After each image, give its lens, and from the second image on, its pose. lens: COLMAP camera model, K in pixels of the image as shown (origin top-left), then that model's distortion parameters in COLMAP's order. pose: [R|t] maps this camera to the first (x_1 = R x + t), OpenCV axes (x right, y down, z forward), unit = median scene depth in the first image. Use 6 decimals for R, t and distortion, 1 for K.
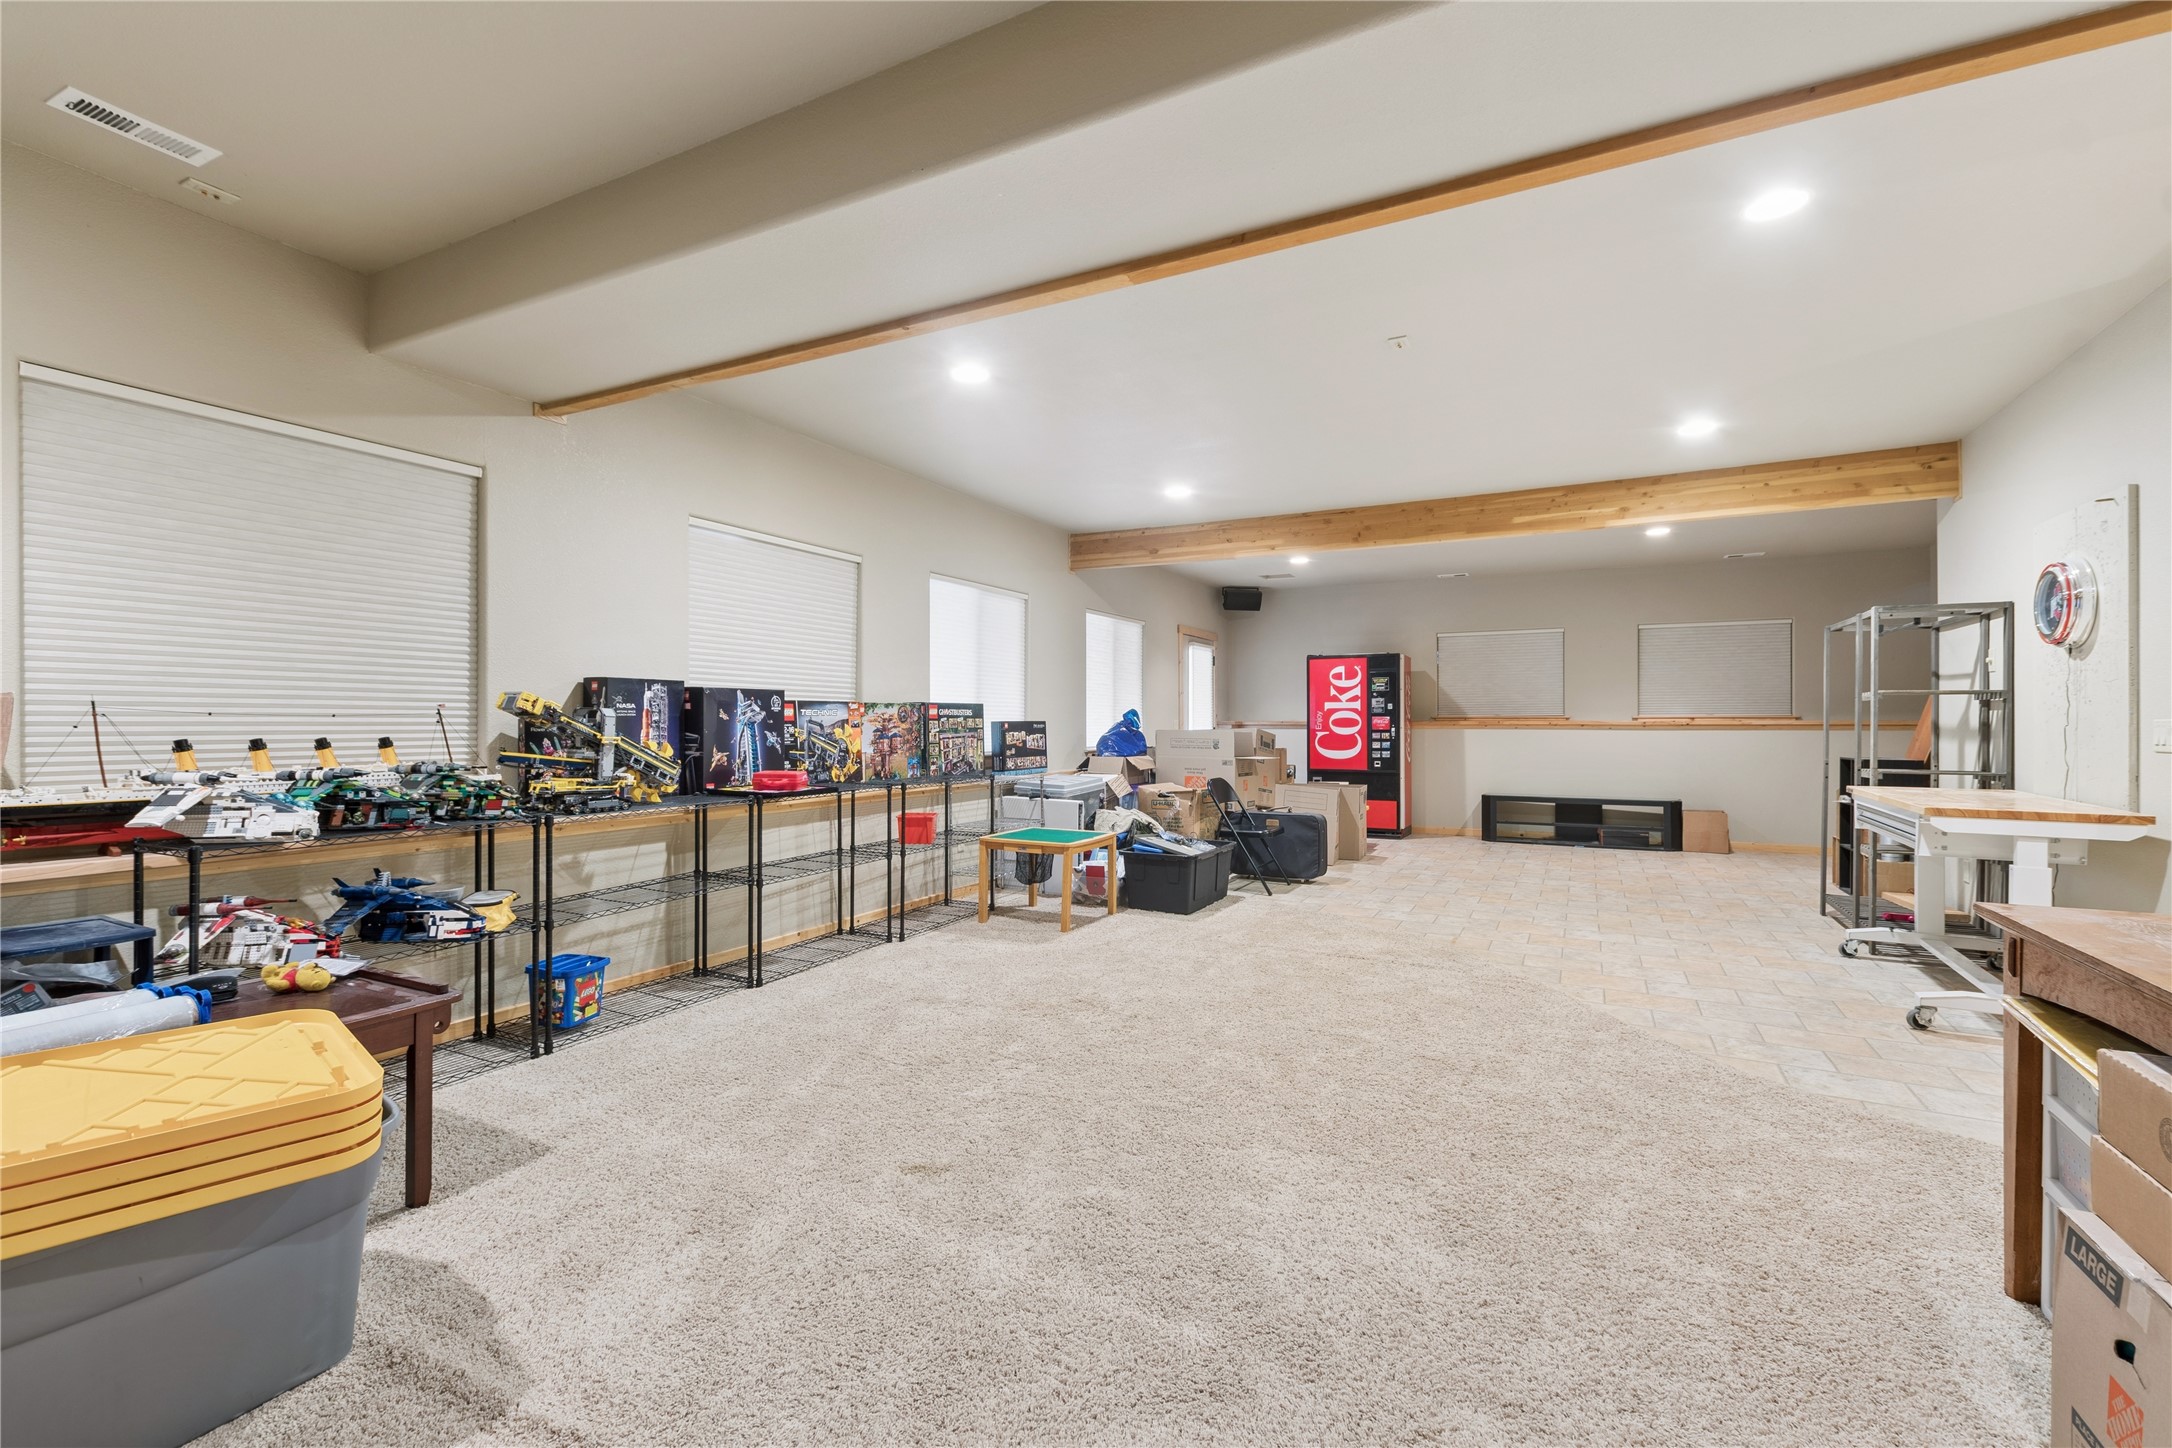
lens RADIAL K [[937.7, 0, 1108.5], [0, 937.7, 722.9], [0, 0, 1]] dist [0.005423, -0.003214]
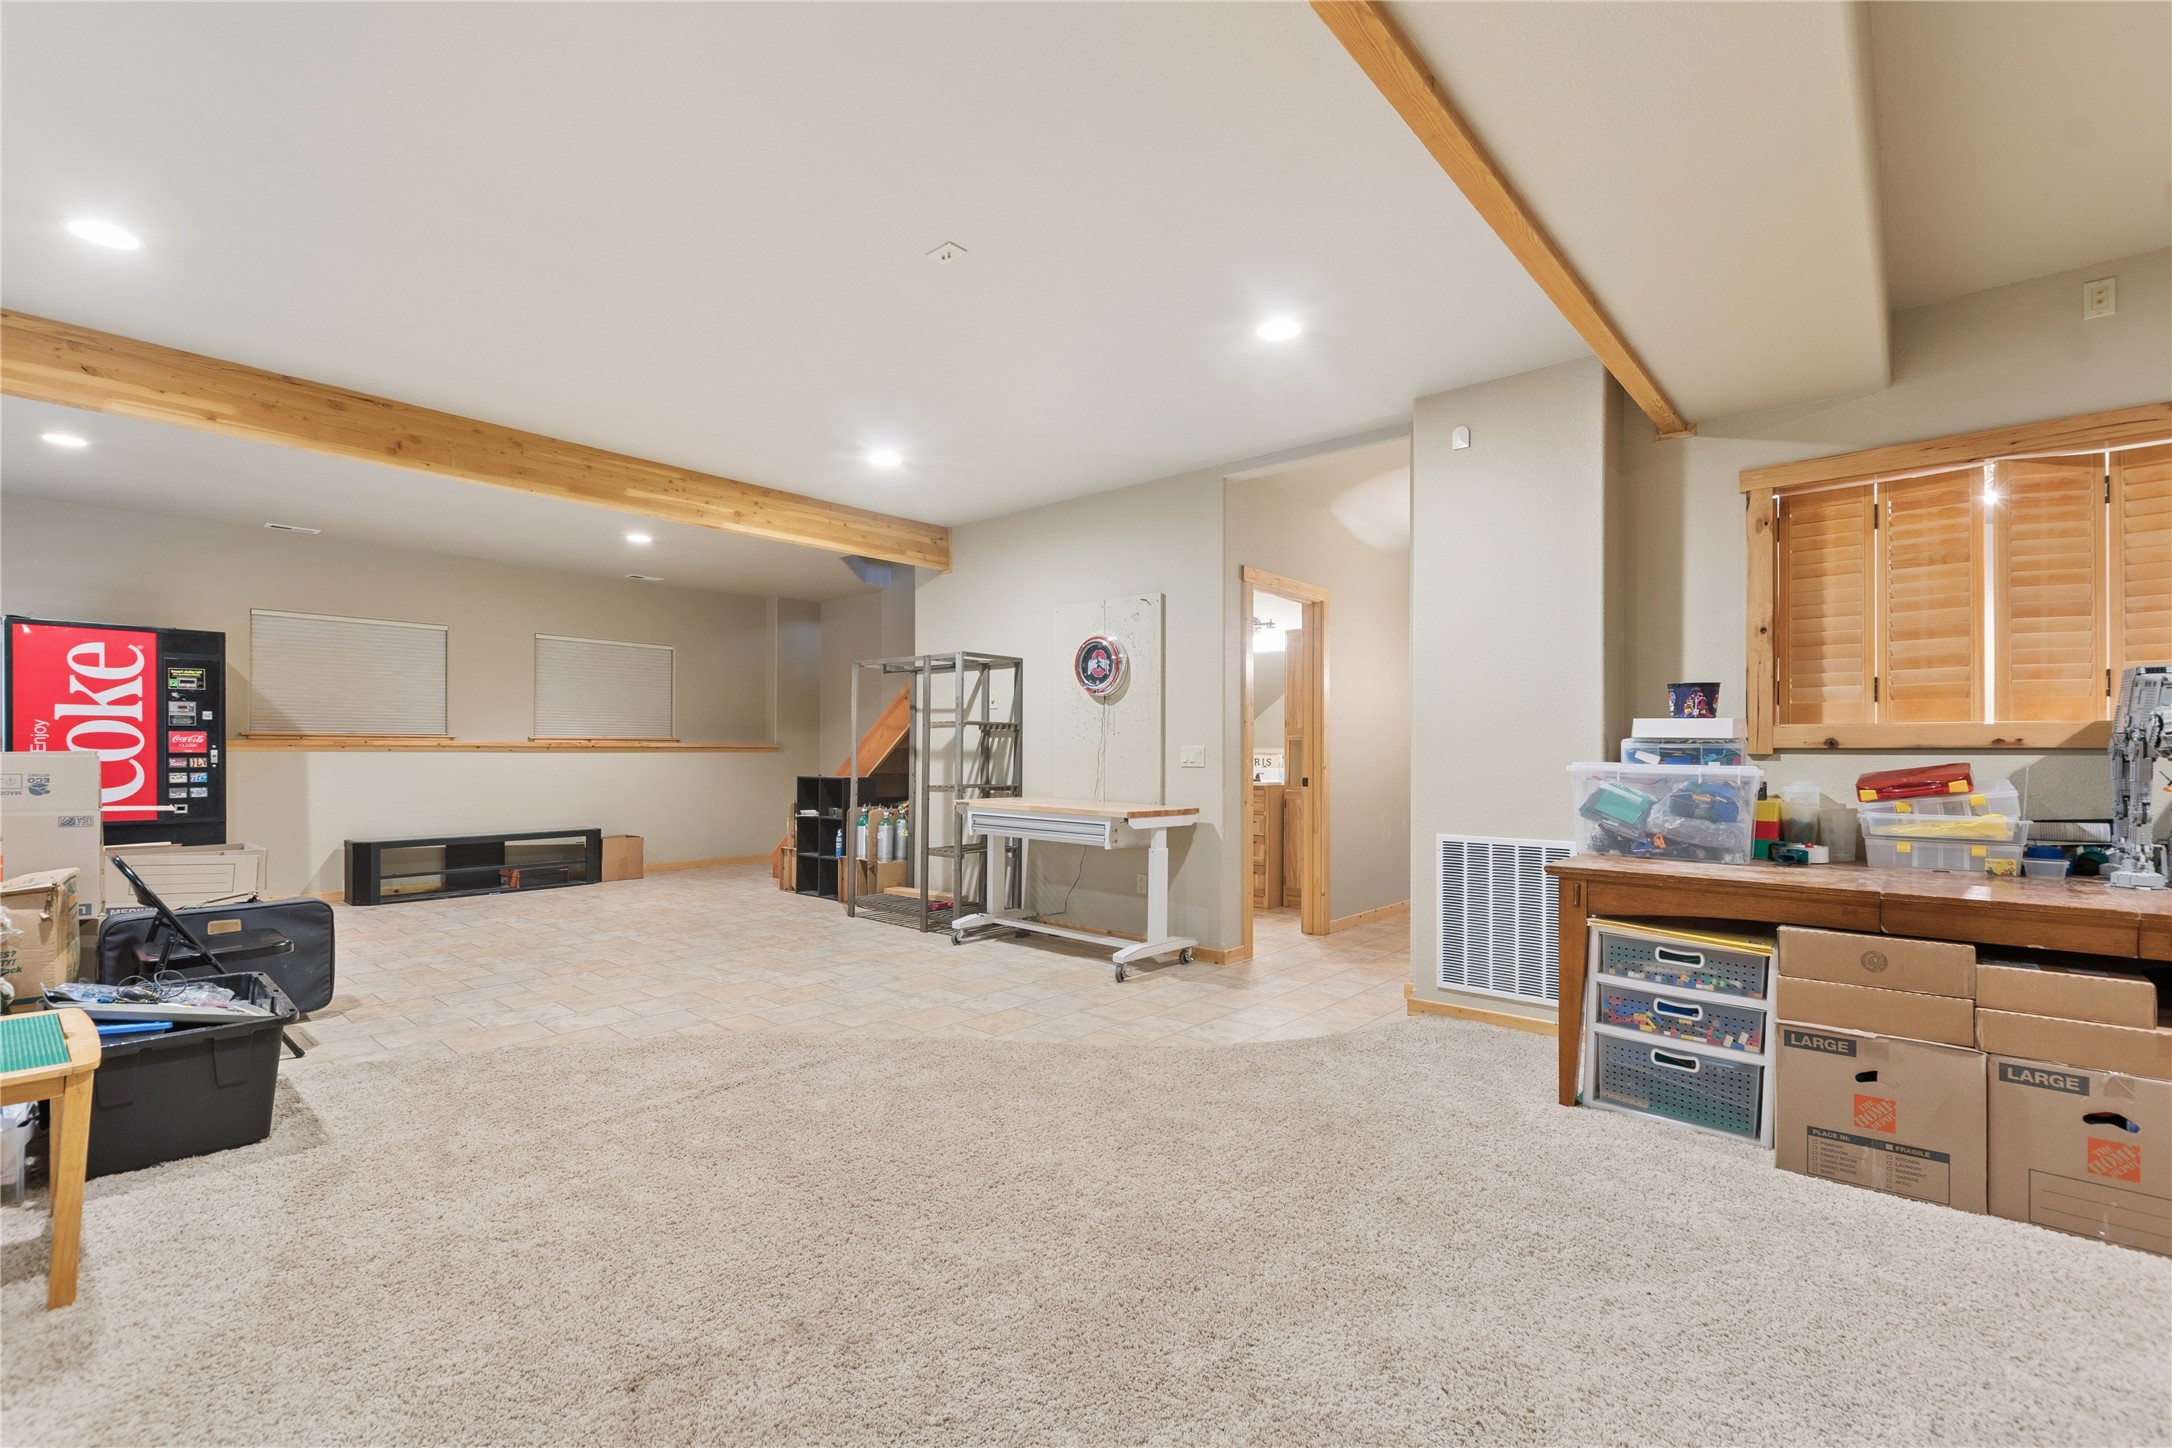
lens RADIAL K [[937.7, 0, 1085.6], [0, 937.7, 740.8], [0, 0, 1]] dist [0.005423, -0.003214]
pose [[0.252345, 0.010826, 0.967577, -0.245871], [-0.006703, 0.999933, -0.009440, 0.001868], [-0.967614, -0.004104, 0.252401, 0.422525]]
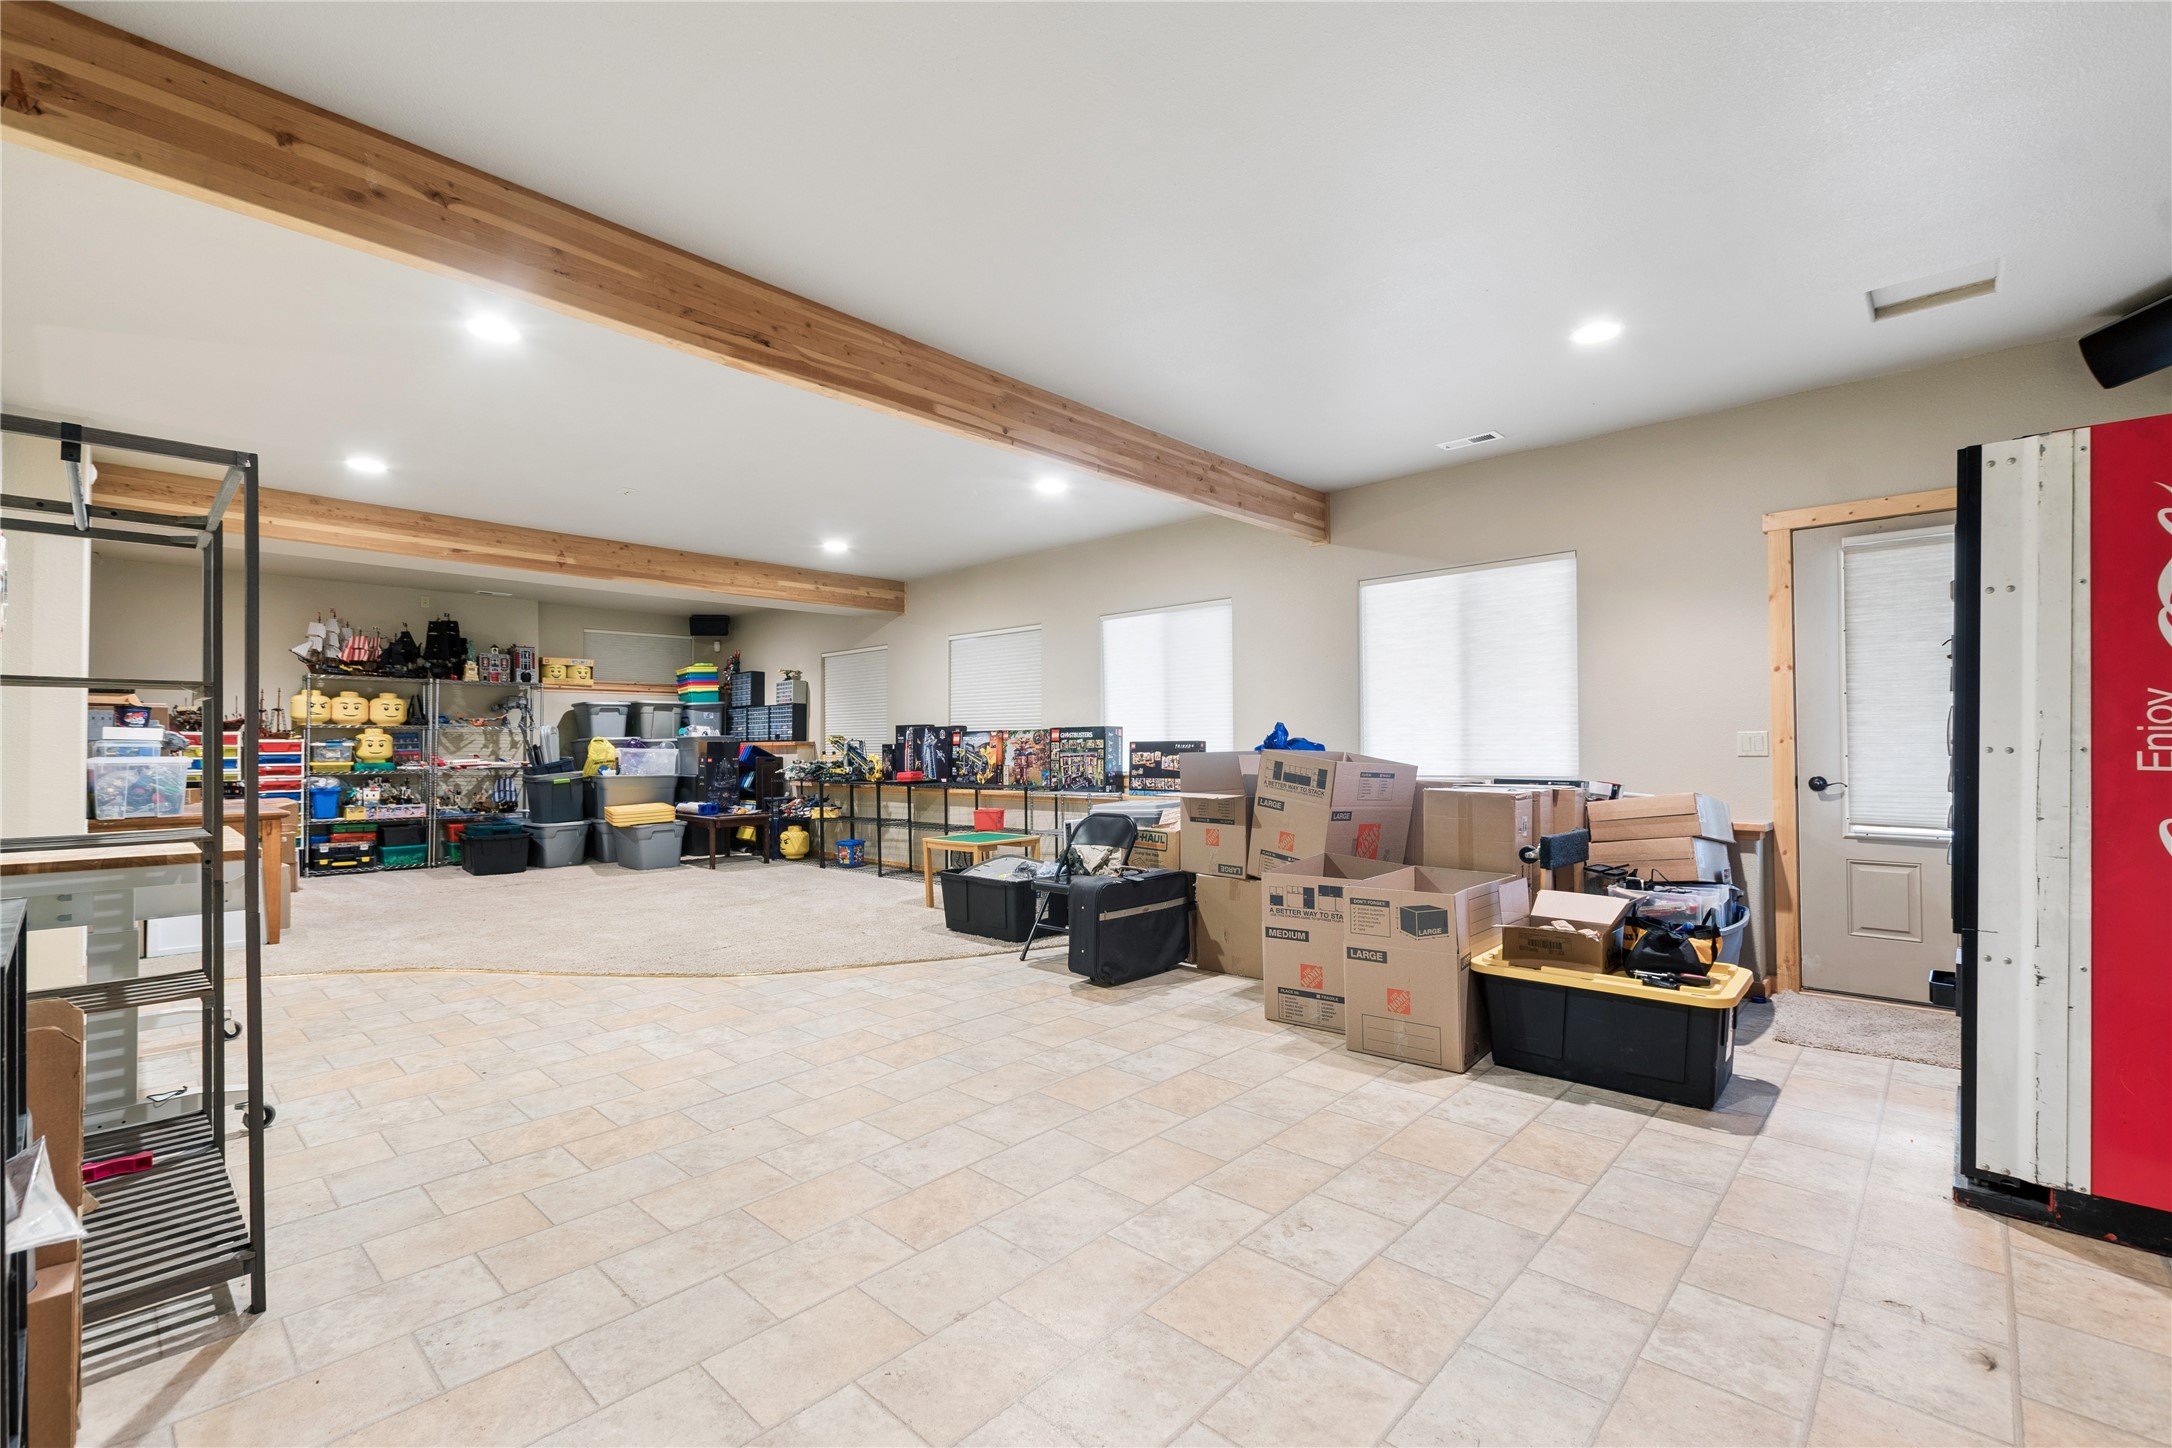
lens RADIAL K [[937.7, 0, 1087.1], [0, 937.7, 743.6], [0, 0, 1]] dist [0.005423, -0.003214]
pose [[-0.290319, -0.003427, -0.956924, 0.916956], [0.005611, 0.999970, -0.005284, 0.005674], [0.956914, -0.006903, -0.290291, 1.290005]]
